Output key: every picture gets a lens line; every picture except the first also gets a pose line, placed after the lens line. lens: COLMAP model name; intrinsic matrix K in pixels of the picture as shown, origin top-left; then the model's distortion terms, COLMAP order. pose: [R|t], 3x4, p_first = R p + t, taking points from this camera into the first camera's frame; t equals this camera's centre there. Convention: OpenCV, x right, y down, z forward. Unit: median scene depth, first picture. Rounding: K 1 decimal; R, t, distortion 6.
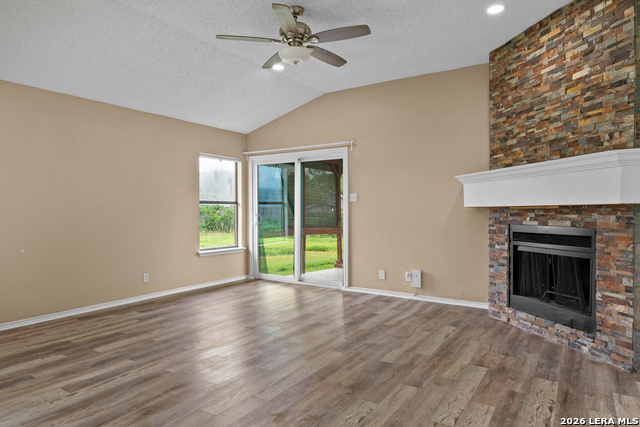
lens RADIAL K [[403.1, 0, 314.7], [0, 403.1, 210.6], [0, 0, 1]] dist [0.001211, -0.000900]
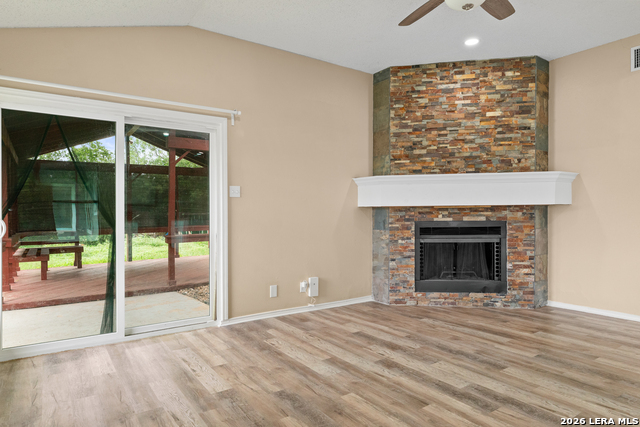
lens RADIAL K [[403.1, 0, 317.8], [0, 403.1, 216.0], [0, 0, 1]] dist [0.001211, -0.000900]
pose [[0.358957, -0.007962, 0.933320, -0.820043], [0.005480, 0.999964, 0.006423, 0.010501], [-0.933338, 0.002809, 0.358988, 0.968874]]
